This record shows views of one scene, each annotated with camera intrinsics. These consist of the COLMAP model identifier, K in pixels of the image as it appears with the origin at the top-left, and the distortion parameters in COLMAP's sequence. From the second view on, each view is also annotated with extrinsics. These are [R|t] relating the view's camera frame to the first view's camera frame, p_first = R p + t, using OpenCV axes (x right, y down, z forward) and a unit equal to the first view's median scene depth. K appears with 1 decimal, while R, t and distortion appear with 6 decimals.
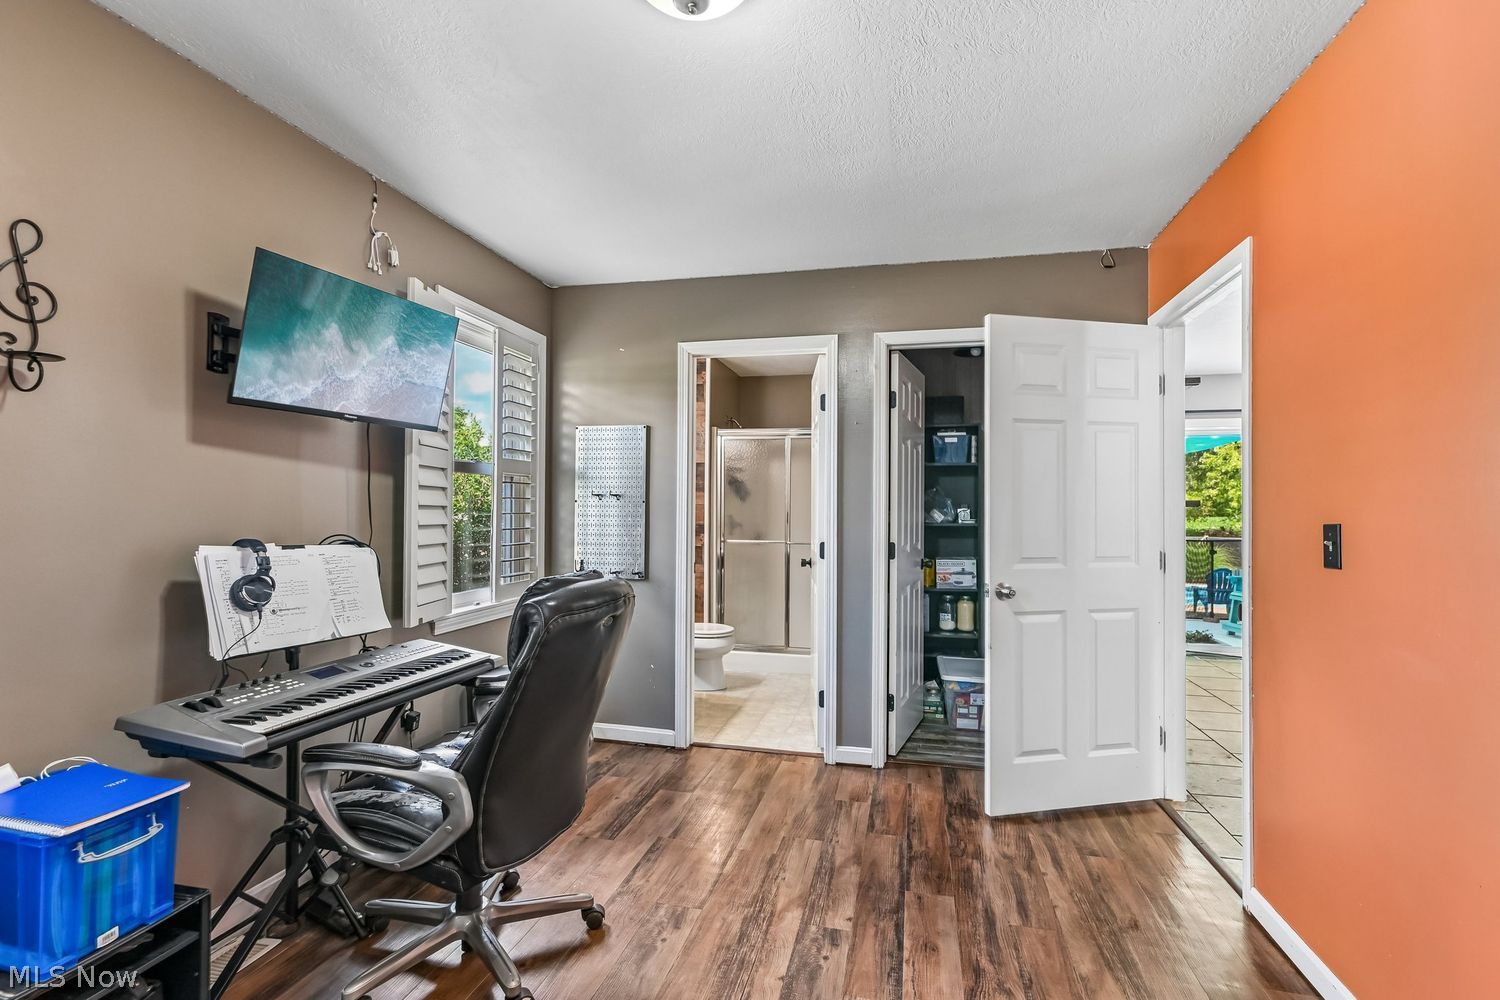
lens RADIAL K [[676.4, 0, 763.4], [0, 676.4, 509.1], [0, 0, 1]] dist [-0.001766, -0.001093]
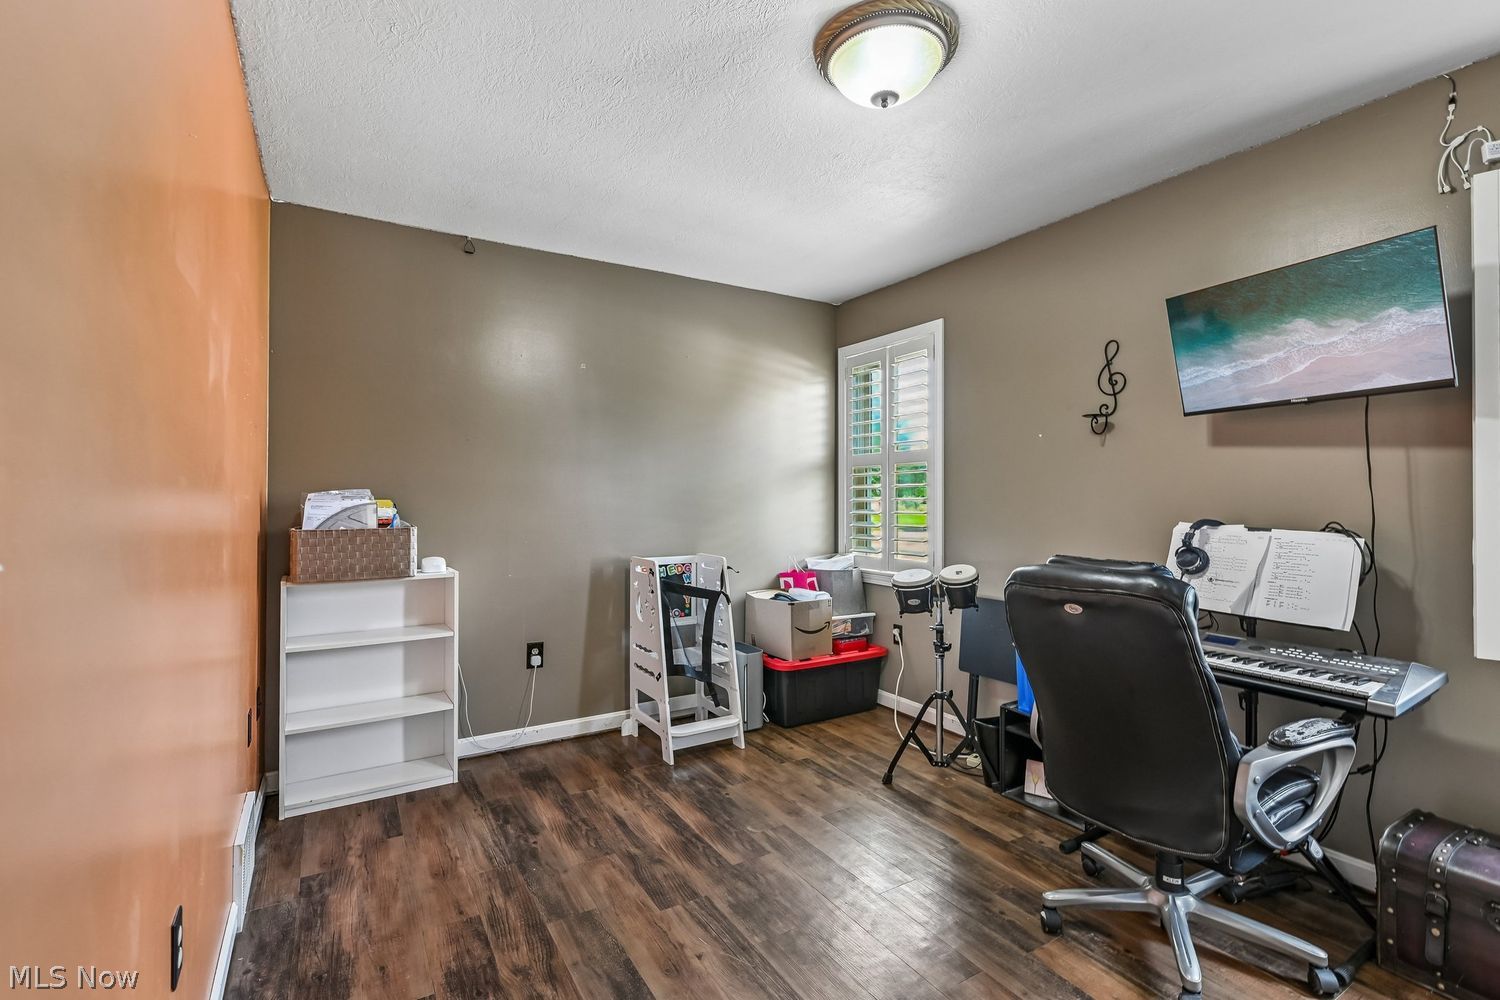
lens RADIAL K [[676.4, 0, 763.4], [0, 676.4, 509.1], [0, 0, 1]] dist [-0.001766, -0.001093]
pose [[-0.709993, -0.015891, -0.704029, 0.838506], [-0.002761, 0.999801, -0.019782, 0.063504], [0.704203, -0.012101, -0.709895, 1.624824]]
